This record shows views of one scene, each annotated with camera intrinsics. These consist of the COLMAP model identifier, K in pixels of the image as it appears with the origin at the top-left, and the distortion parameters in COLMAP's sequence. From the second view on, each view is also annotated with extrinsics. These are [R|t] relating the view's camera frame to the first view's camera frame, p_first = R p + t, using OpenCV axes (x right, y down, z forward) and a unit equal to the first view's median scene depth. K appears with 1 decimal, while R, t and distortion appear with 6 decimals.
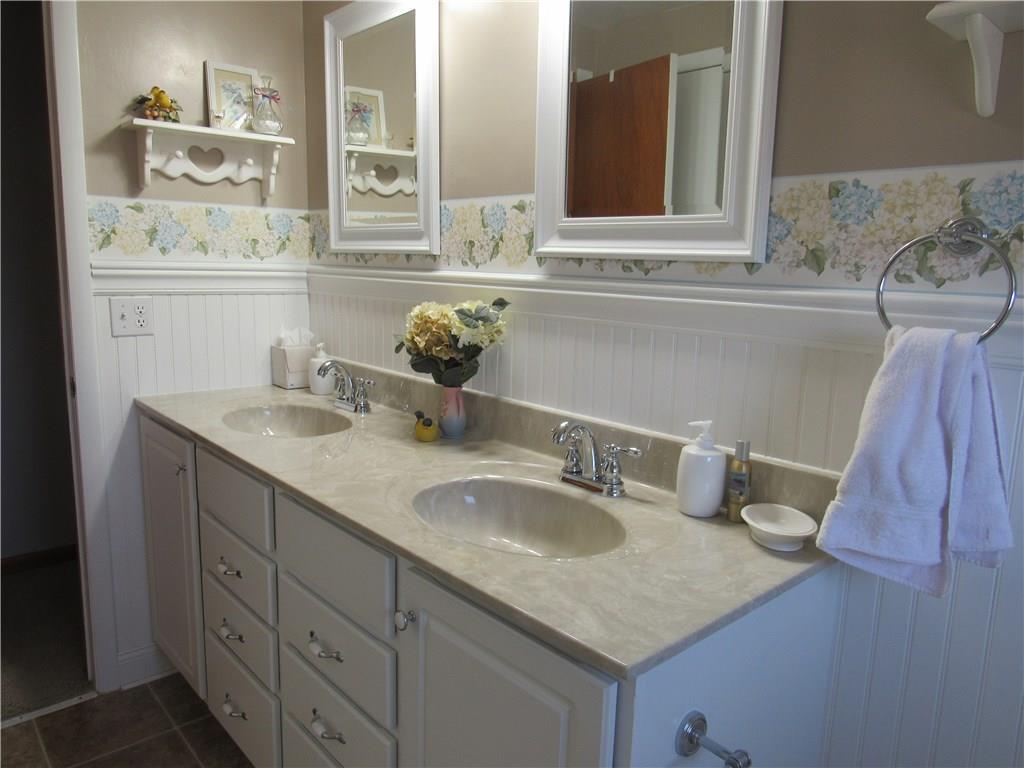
lens RADIAL K [[735.0, 0, 512.0], [0, 735.0, 384.0], [0, 0, 1]] dist [-0.024332, 0.007957]
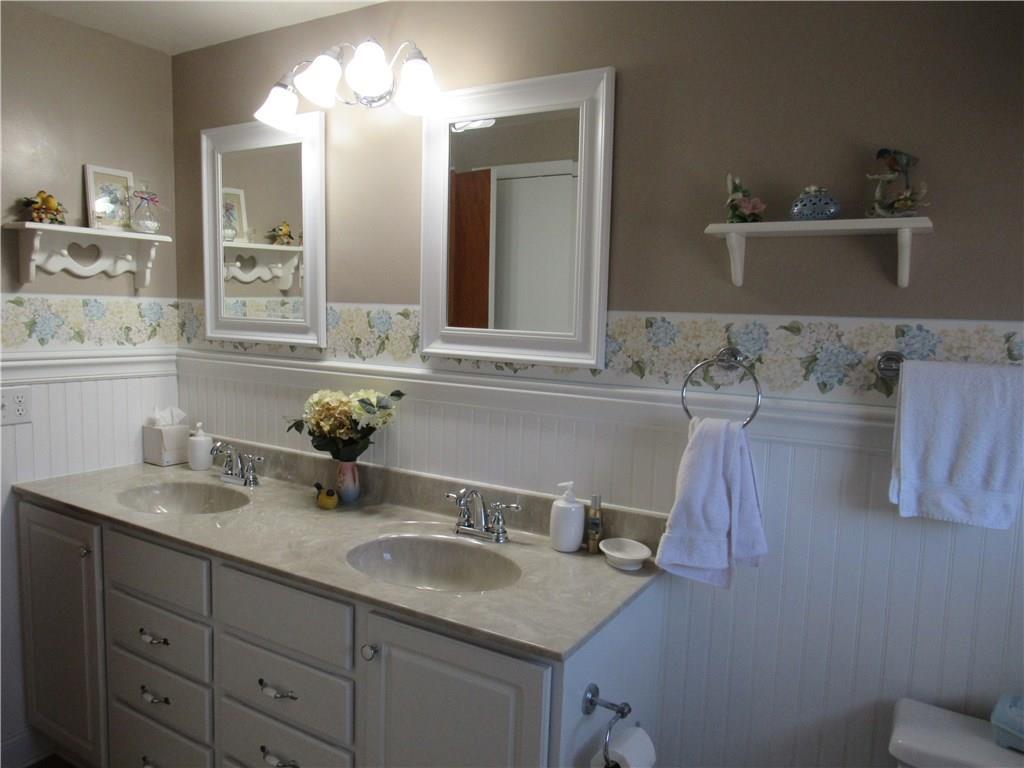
lens RADIAL K [[733.1, 0, 512.0], [0, 733.1, 384.0], [0, 0, 1]] dist [-0.036773, 0.002605]
pose [[0.956137, -0.027618, 0.291614, -0.192326], [0.044150, 0.997760, -0.050262, -0.056410], [-0.289573, 0.060932, 0.955215, -0.245268]]
